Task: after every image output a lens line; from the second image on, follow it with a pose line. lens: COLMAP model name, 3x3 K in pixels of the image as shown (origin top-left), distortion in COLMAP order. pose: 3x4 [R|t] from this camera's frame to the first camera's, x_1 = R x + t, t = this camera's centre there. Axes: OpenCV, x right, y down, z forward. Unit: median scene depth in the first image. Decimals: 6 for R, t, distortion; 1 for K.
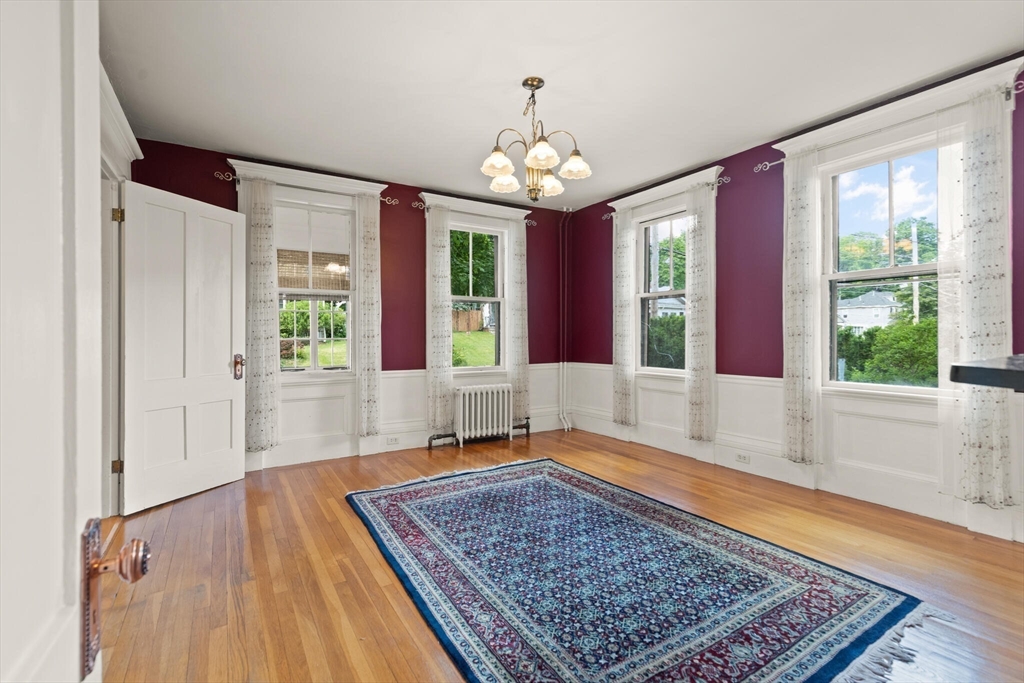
lens RADIAL K [[461.7, 0, 511.2], [0, 461.7, 334.9], [0, 0, 1]] dist [0.001723, -0.000434]
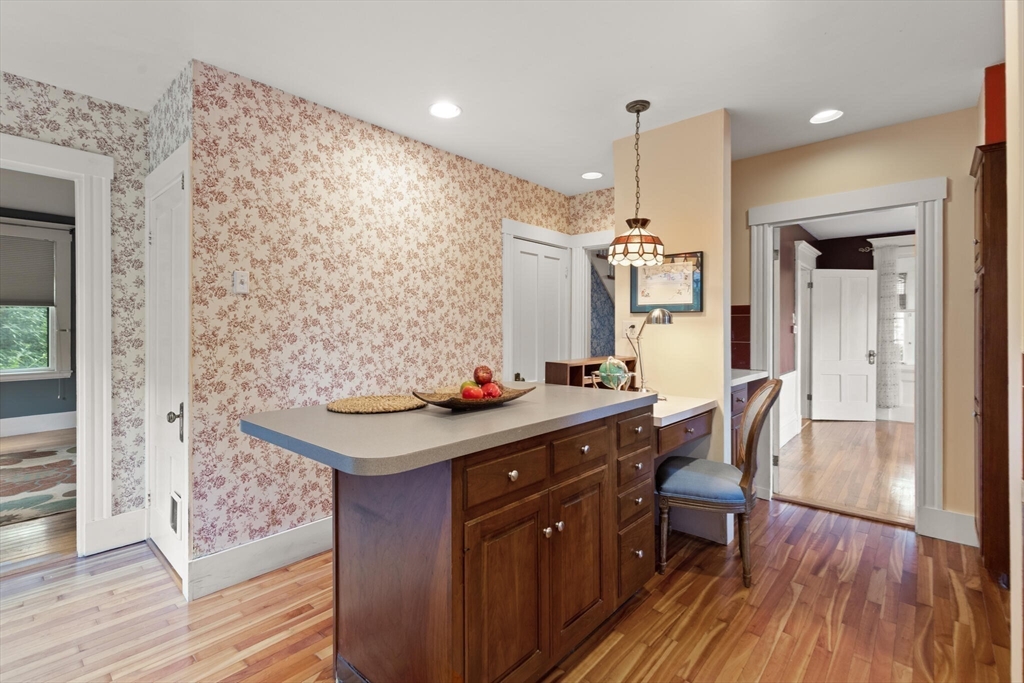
lens RADIAL K [[461.7, 0, 506.1], [0, 461.7, 329.0], [0, 0, 1]] dist [0.001723, -0.000434]
pose [[0.280244, 0.006498, -0.959907, 0.711538], [-0.002652, 0.999979, 0.005995, -0.045802], [0.959925, 0.000866, 0.280255, -0.836296]]
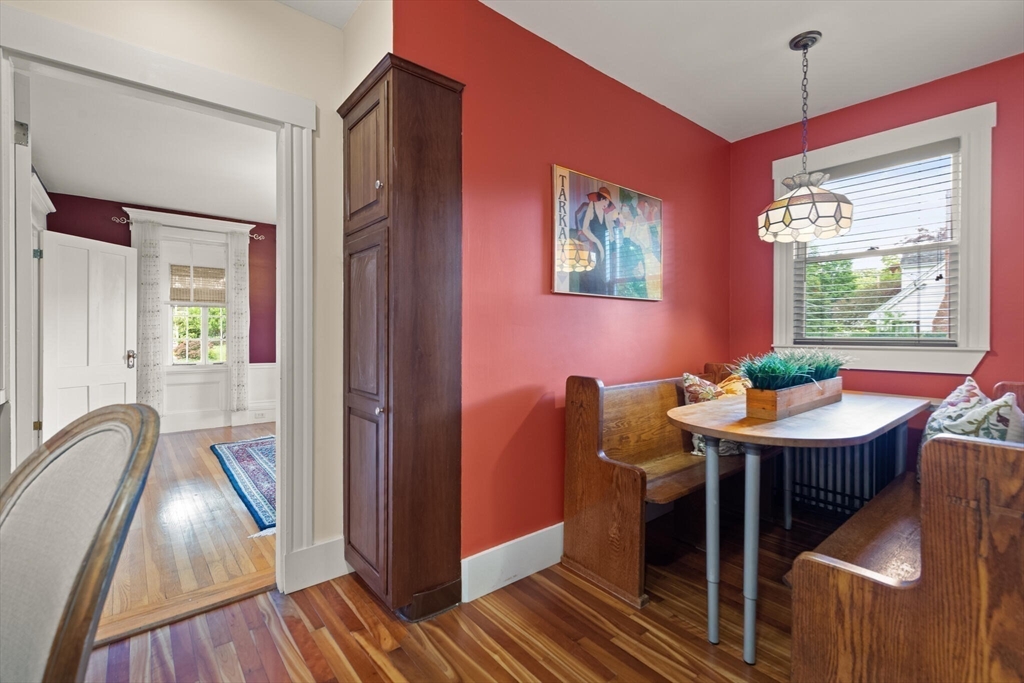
lens RADIAL K [[461.7, 0, 513.5], [0, 461.7, 338.2], [0, 0, 1]] dist [0.001723, -0.000434]
pose [[0.989949, 0.004485, 0.141351, 0.345378], [-0.005084, 0.999980, 0.003881, -0.005111], [-0.141330, -0.004561, 0.989952, -0.527994]]
